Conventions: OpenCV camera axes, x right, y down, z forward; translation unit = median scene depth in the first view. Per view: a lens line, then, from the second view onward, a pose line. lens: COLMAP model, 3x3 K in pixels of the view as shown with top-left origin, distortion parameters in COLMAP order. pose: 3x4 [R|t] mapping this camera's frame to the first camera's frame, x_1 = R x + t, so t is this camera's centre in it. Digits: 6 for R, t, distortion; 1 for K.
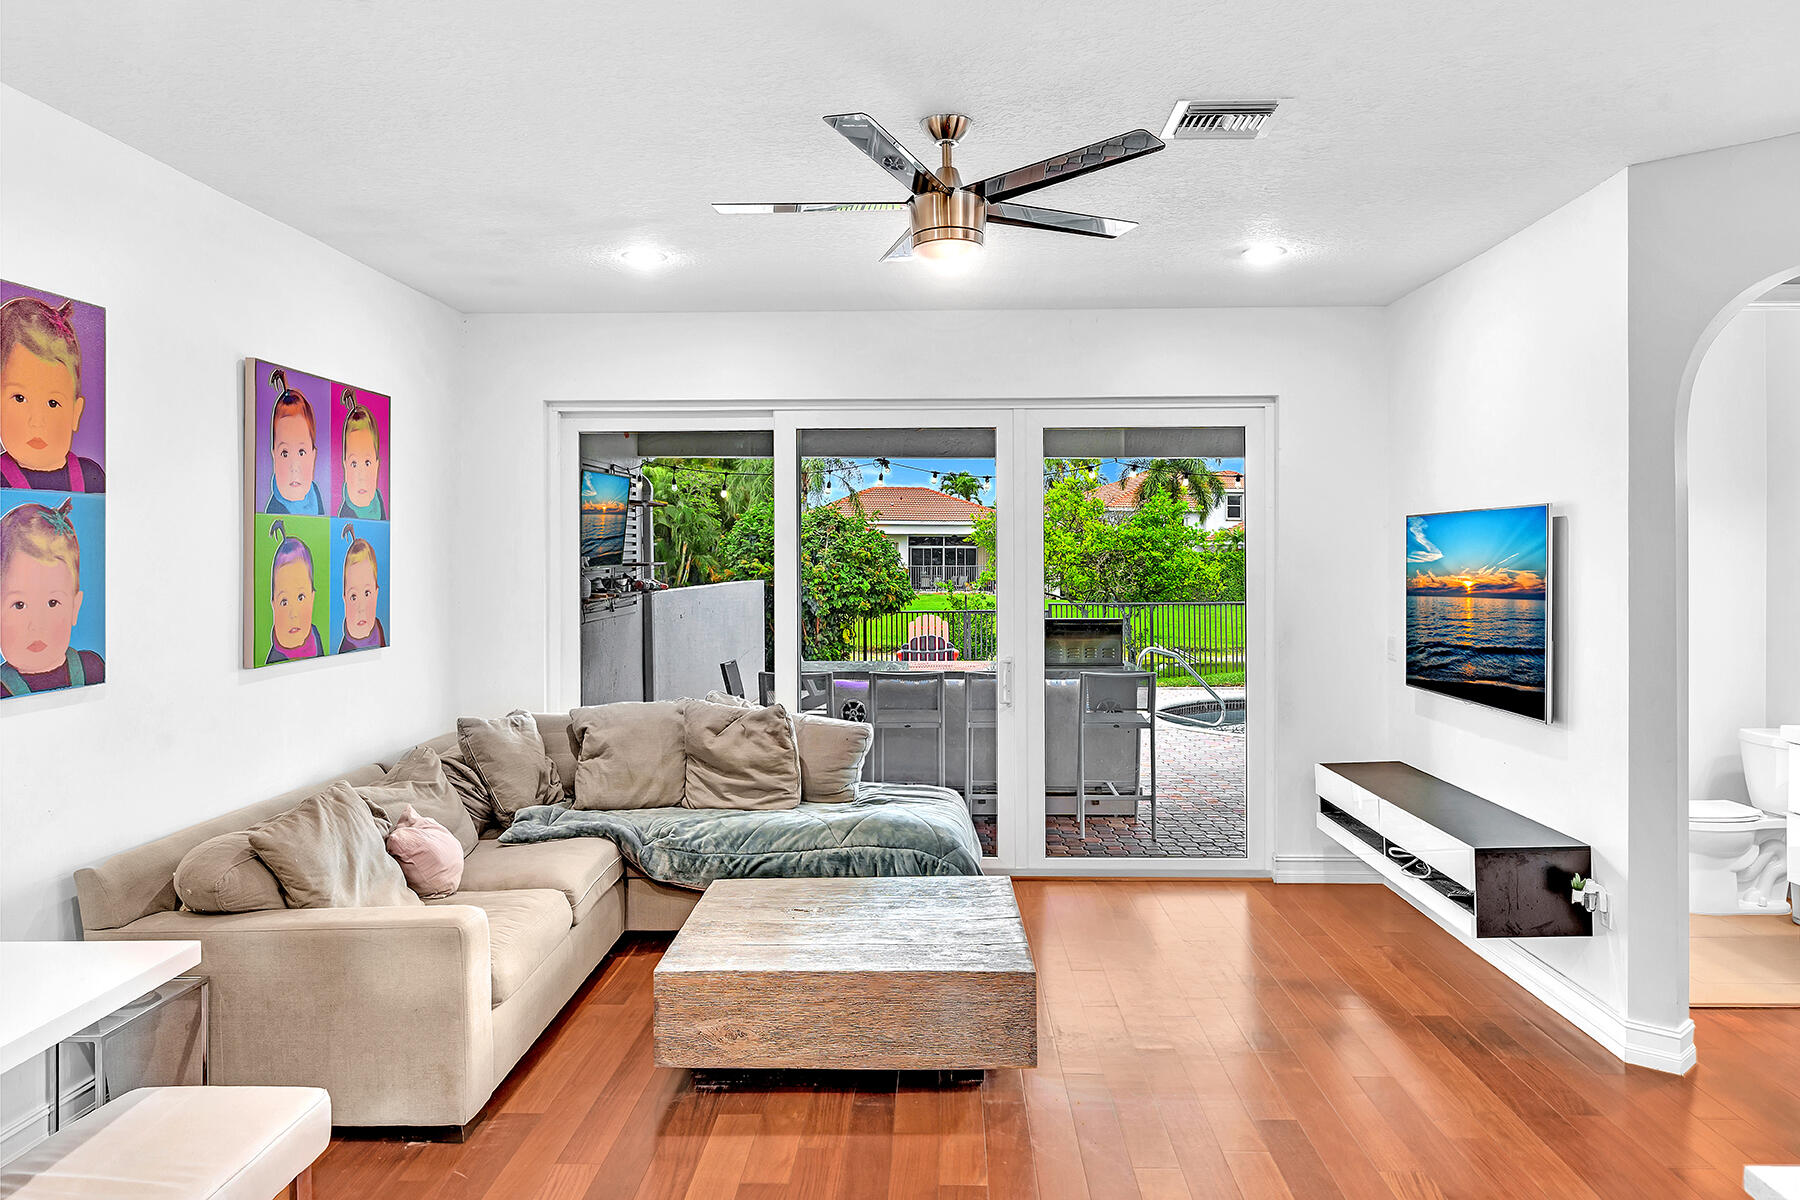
lens RADIAL K [[1271.6, 0, 904.4], [0, 1271.6, 563.4], [0, 0, 1]] dist [-0.005646, -0.000696]
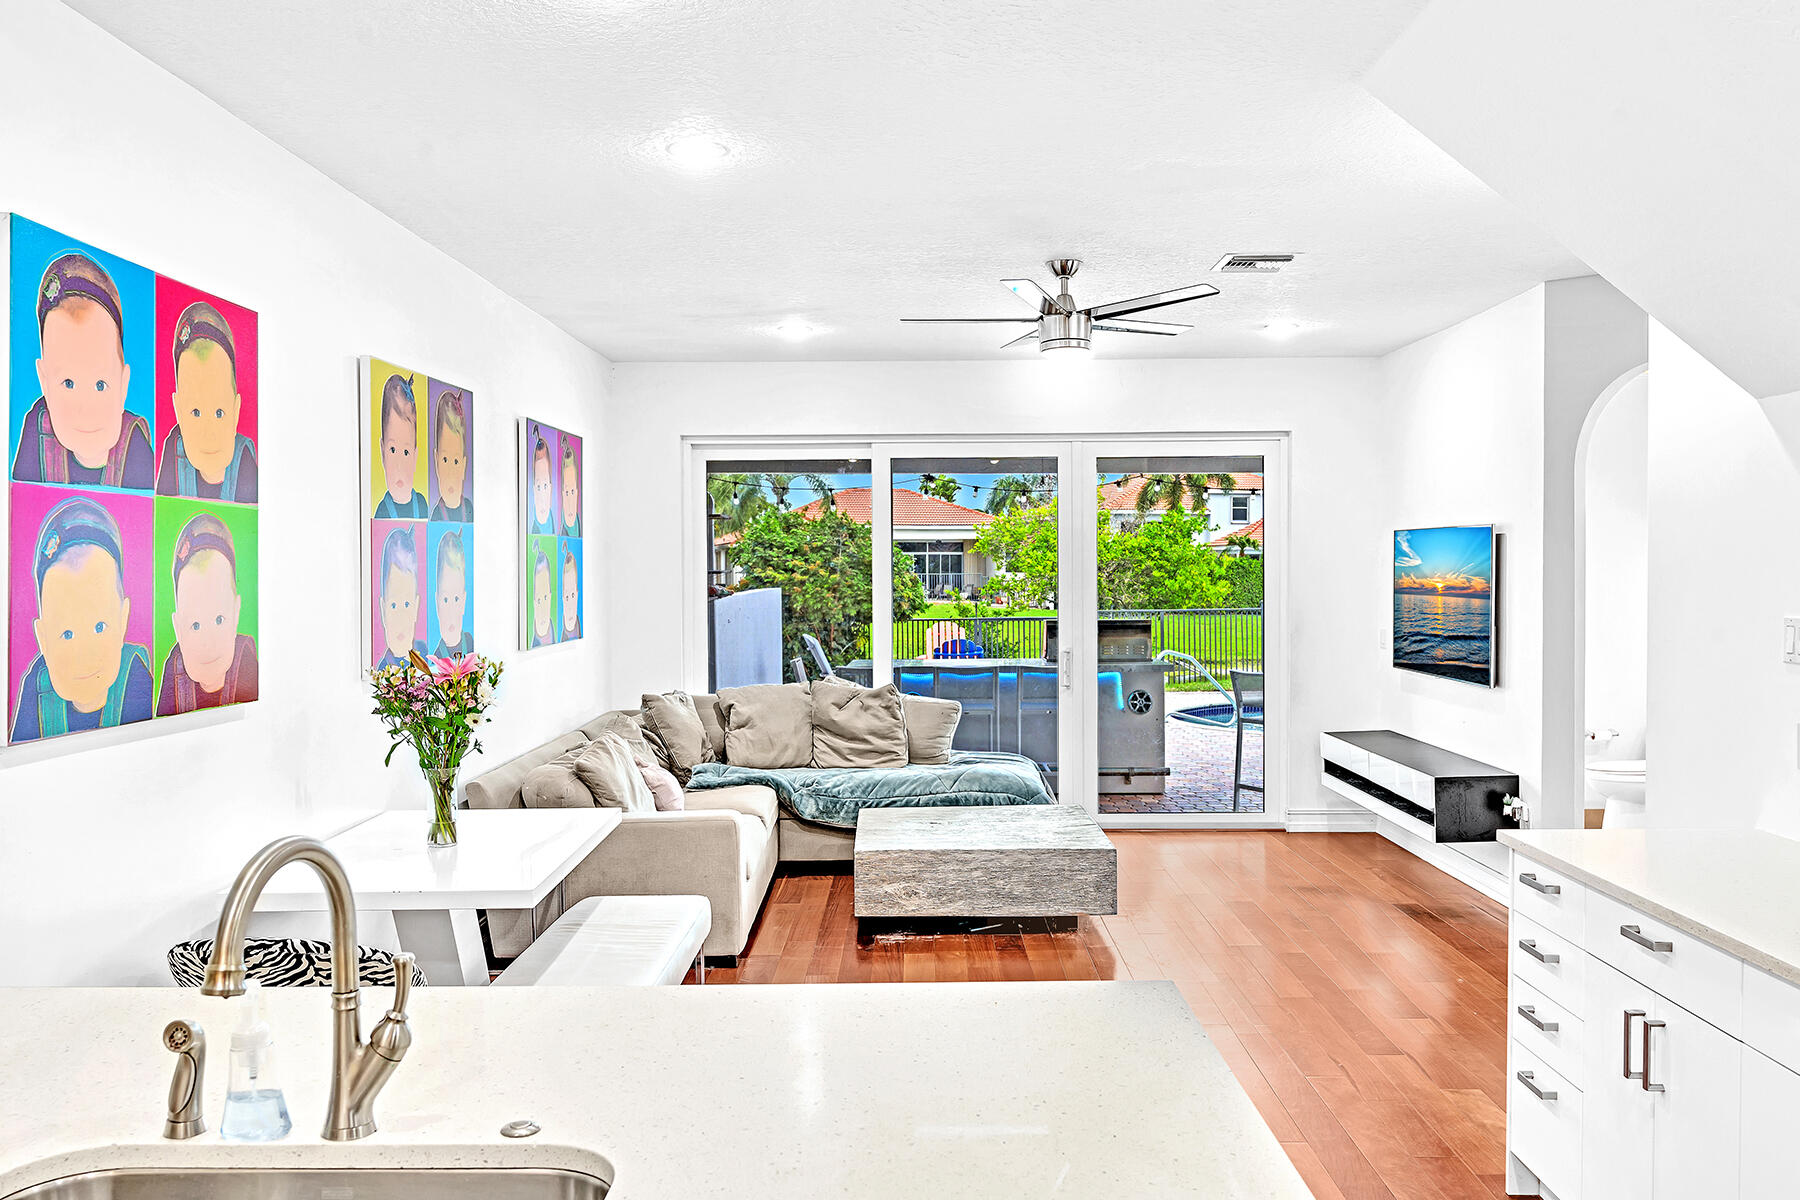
lens RADIAL K [[1417.4, 0, 900.0], [0, 1417.4, 600.0], [0, 0, 1]] dist [0.005751, 0.001220]
pose [[0.999803, -0.003019, 0.019613, -0.125781], [0.002620, 0.999789, 0.020380, 0.000394], [-0.019670, -0.020325, 0.999600, -0.413737]]
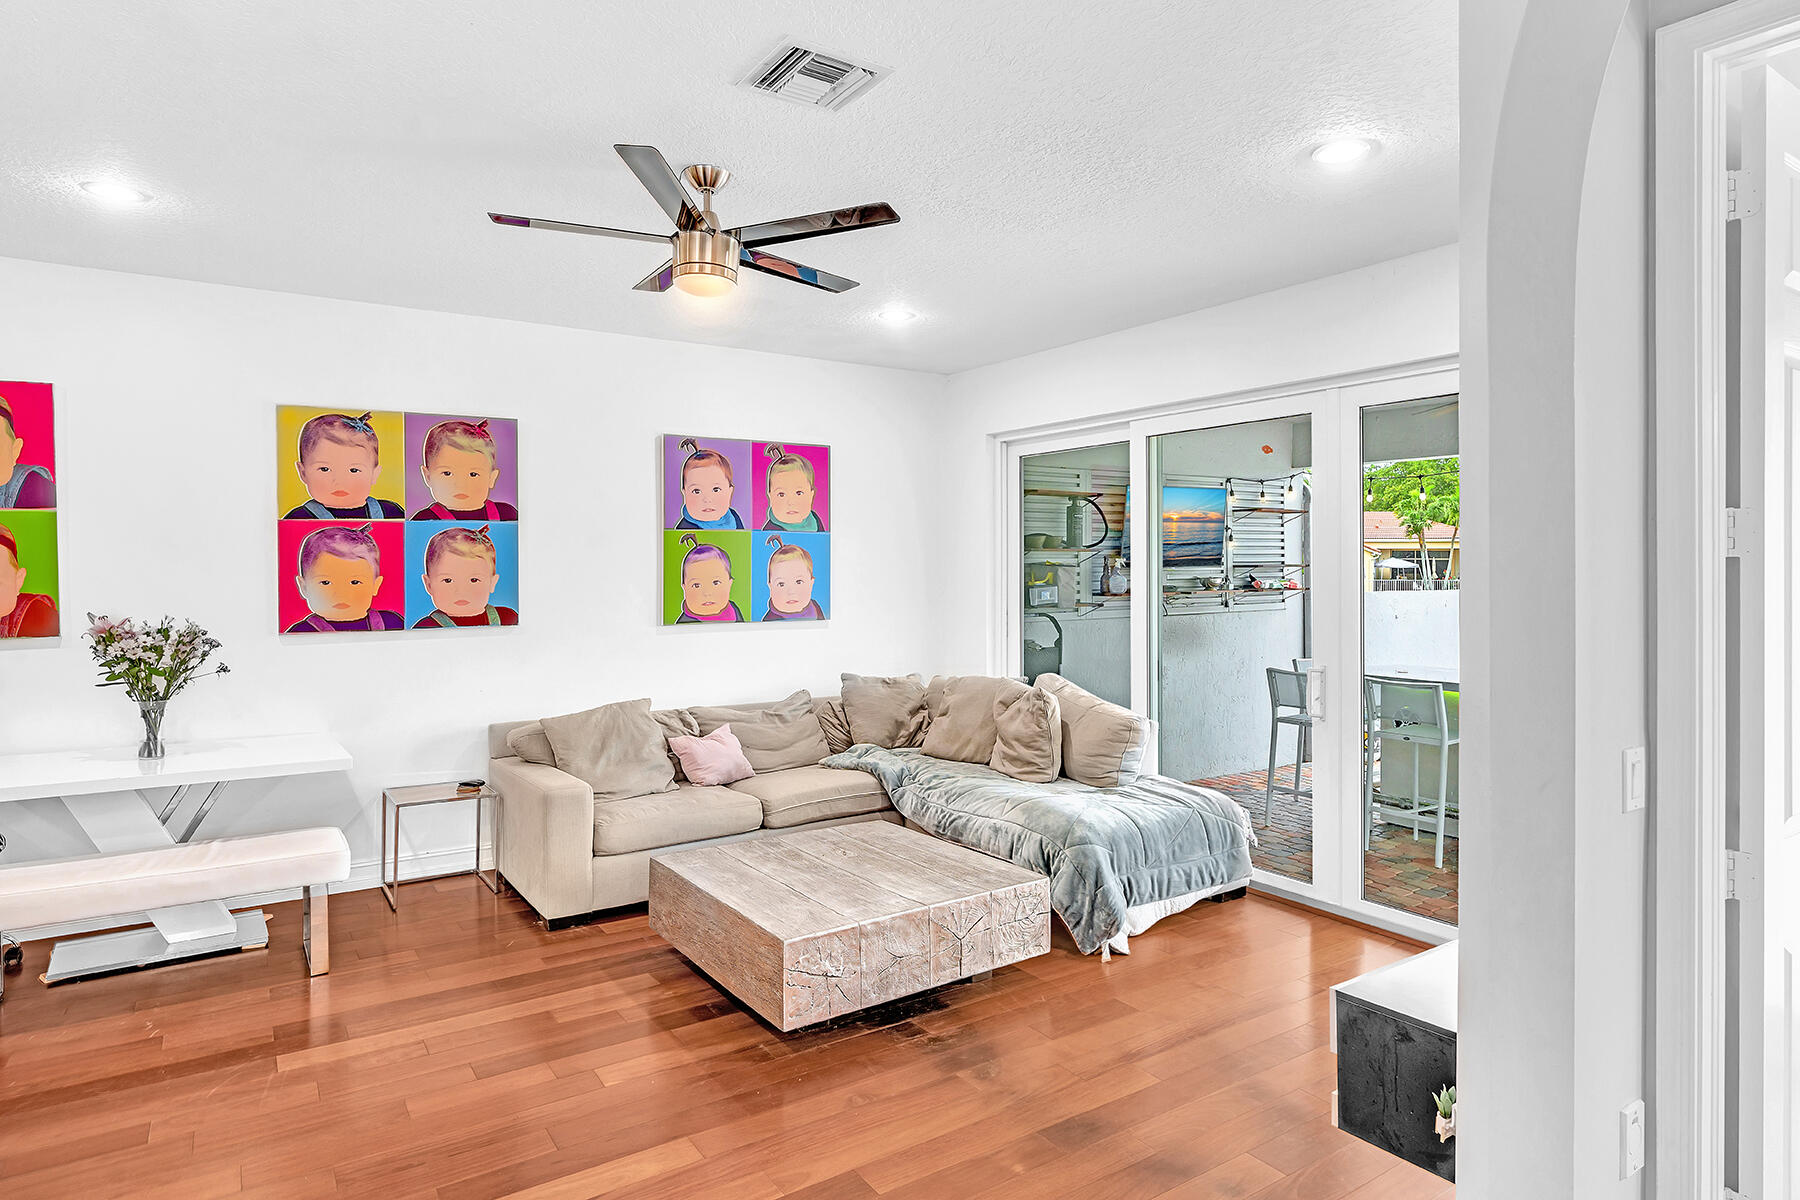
lens RADIAL K [[1020.5, 0, 905.6], [0, 1020.5, 565.6], [0, 0, 1]] dist [-0.000962, 0.000412]
pose [[0.578809, 0.001467, -0.815462, 0.608656], [-0.003991, 0.999992, -0.001034, 0.005567], [0.815453, 0.003853, 0.578810, 0.417470]]
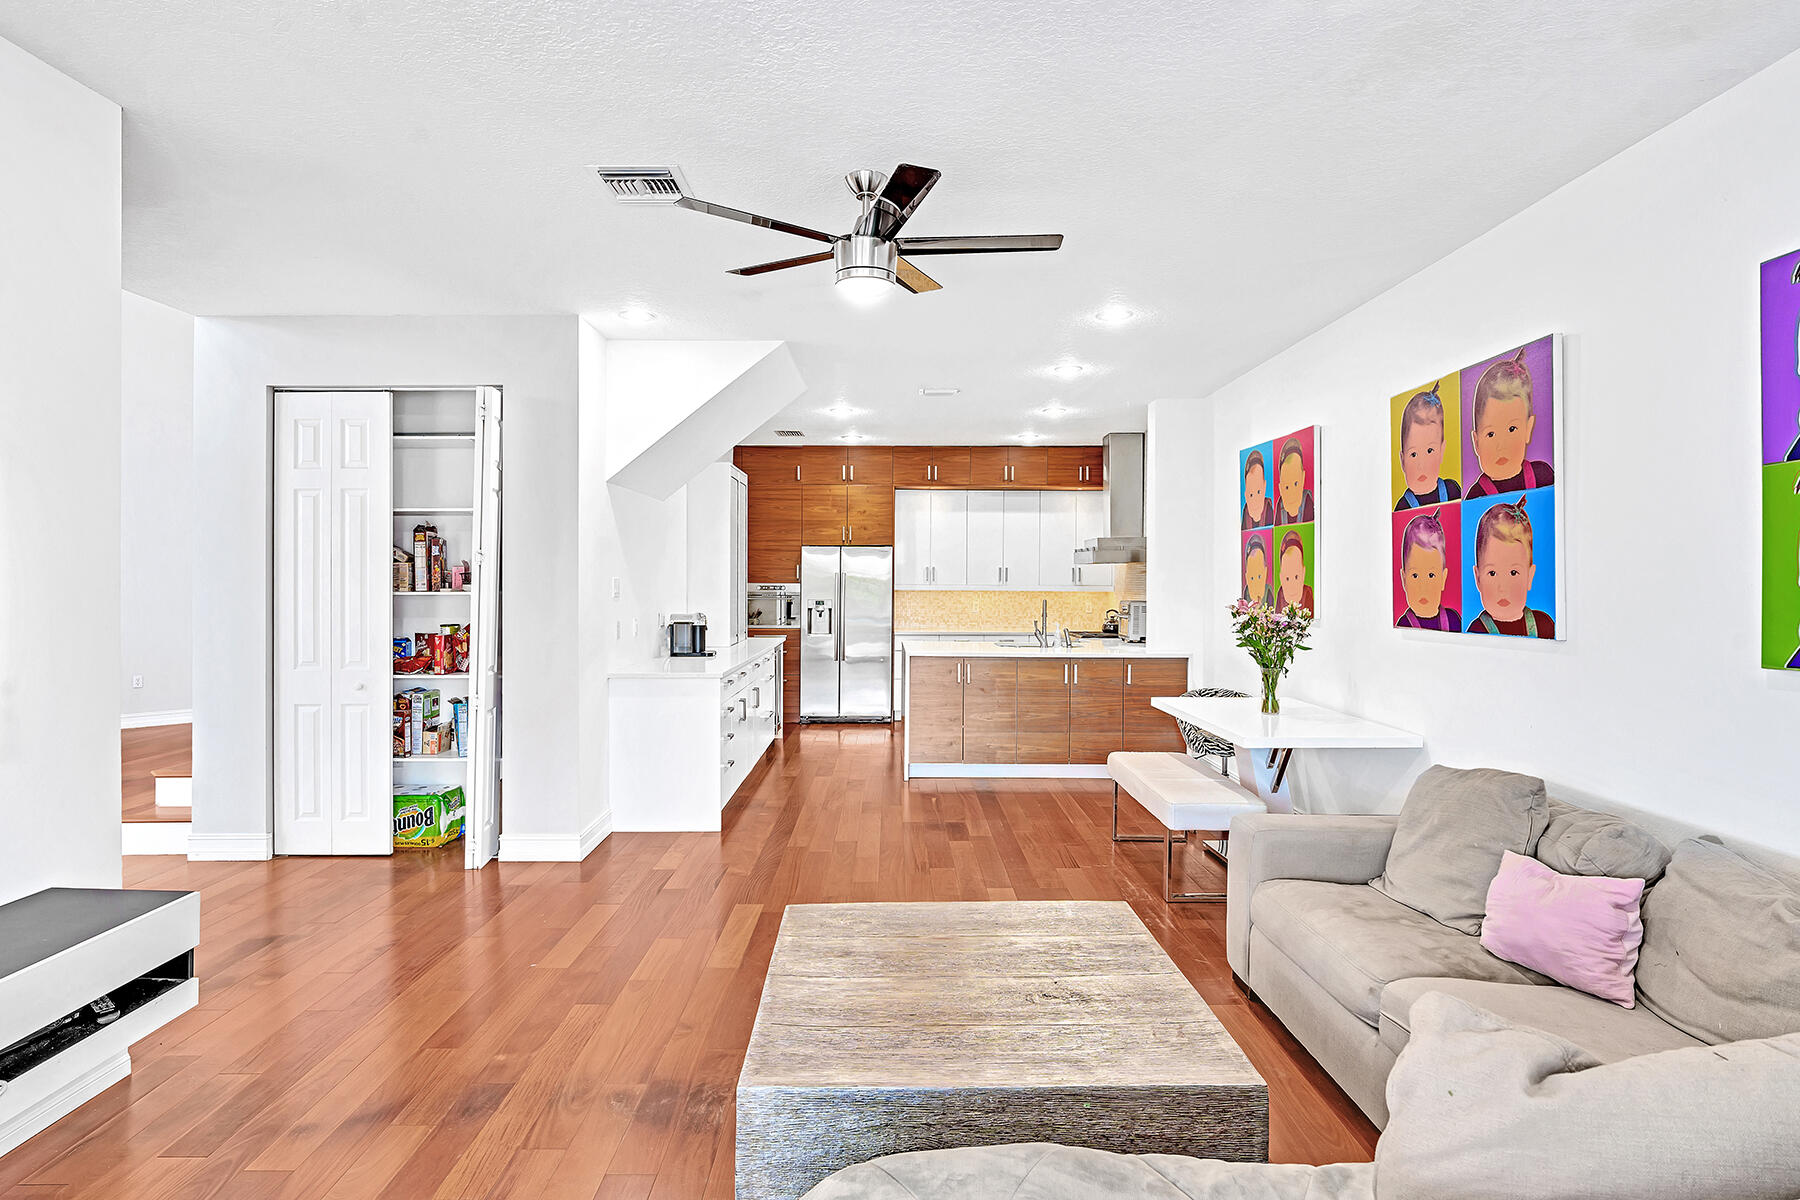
lens RADIAL K [[935.6, 0, 886.3], [0, 935.6, 581.0], [0, 0, 1]] dist [-0.000107, 0.001441]
pose [[-0.999606, -0.004307, -0.027745, 0.026283], [-0.004426, 0.999981, 0.004220, 0.025149], [0.027727, 0.004341, -0.999606, 1.296513]]
